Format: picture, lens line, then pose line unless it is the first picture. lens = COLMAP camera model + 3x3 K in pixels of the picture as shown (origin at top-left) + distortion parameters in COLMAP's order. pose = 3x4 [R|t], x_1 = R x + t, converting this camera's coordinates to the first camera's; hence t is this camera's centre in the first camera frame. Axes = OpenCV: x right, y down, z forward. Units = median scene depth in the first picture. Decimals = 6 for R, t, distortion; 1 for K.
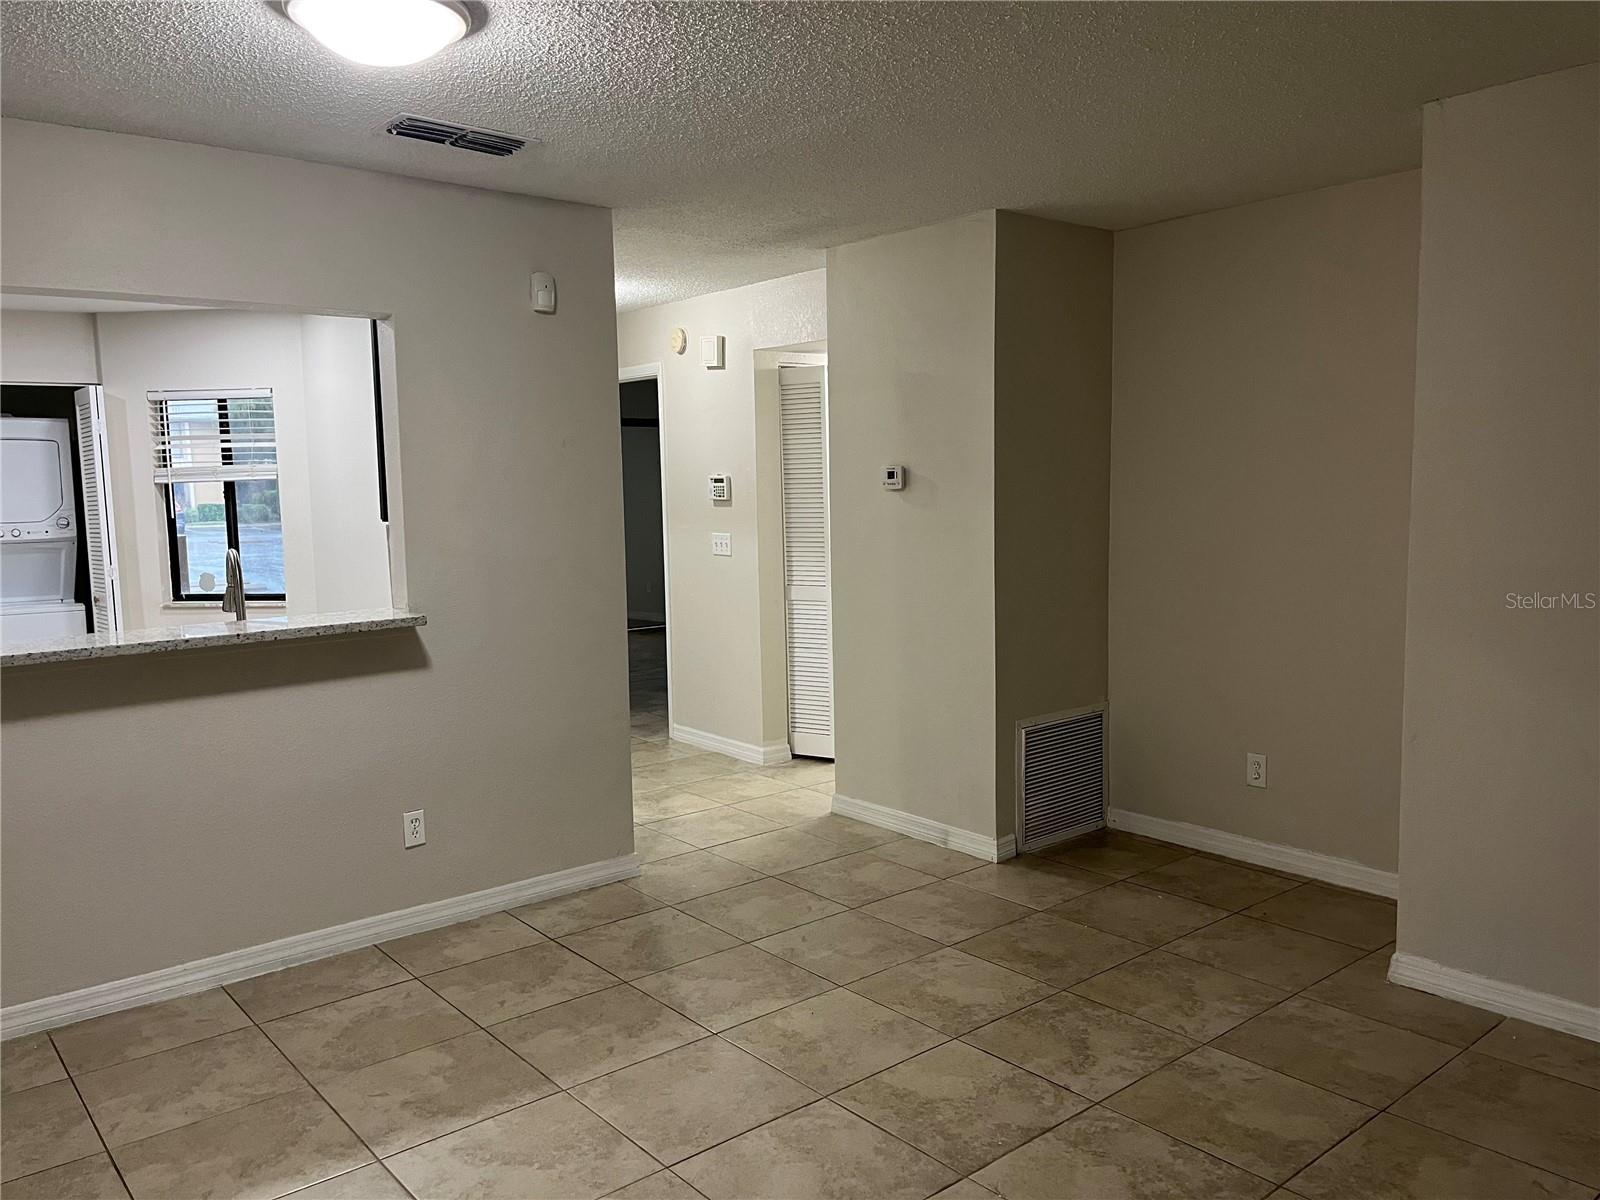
lens RADIAL K [[1213.9, 0, 803.6], [0, 1213.9, 613.5], [0, 0, 1]] dist [0.012416, 0.000656]
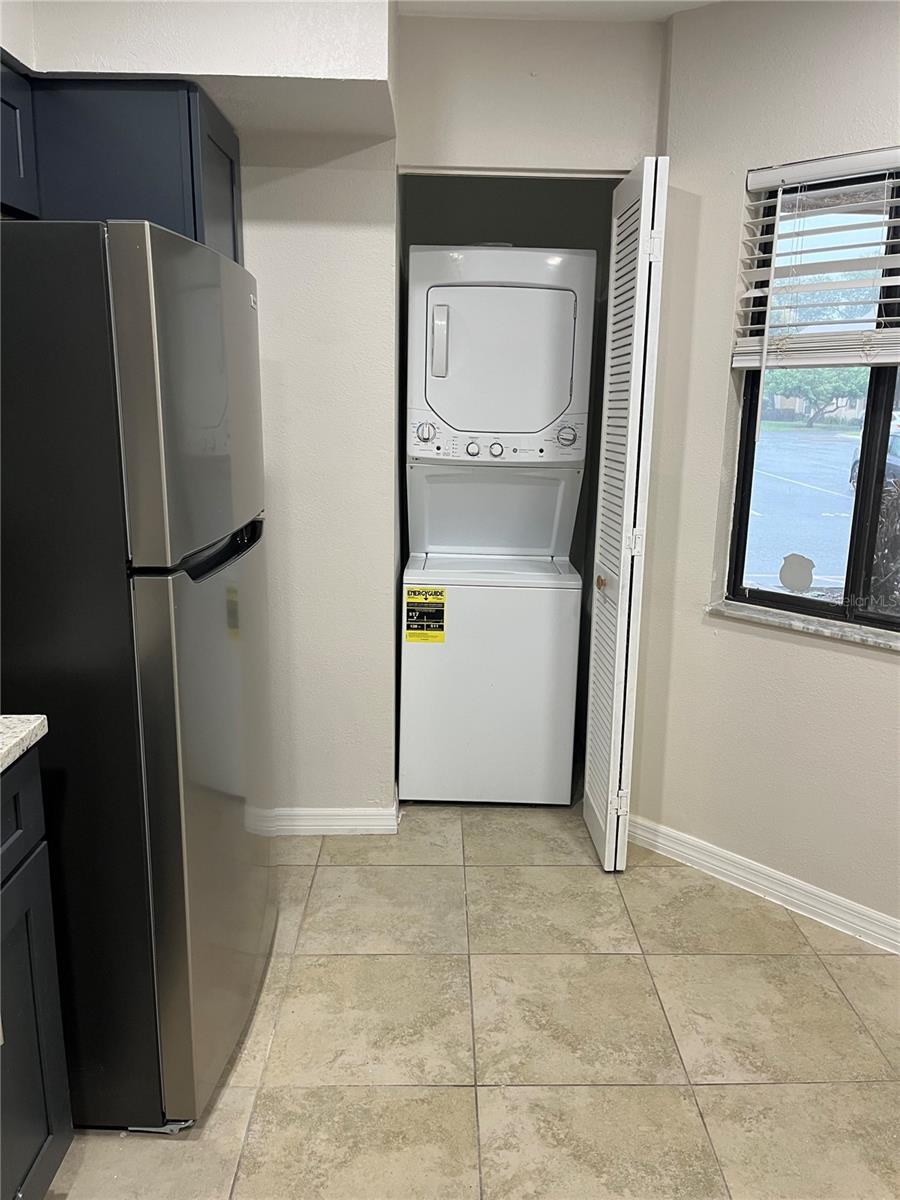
lens RADIAL K [[910.4, 0, 450.6], [0, 910.4, 602.5], [0, 0, 1]] dist [0.012416, 0.000656]
pose [[0.776947, 0.172965, -0.605340, -0.377781], [-0.098817, 0.983105, 0.154075, -0.058182], [0.621762, -0.059890, 0.780913, 0.628237]]
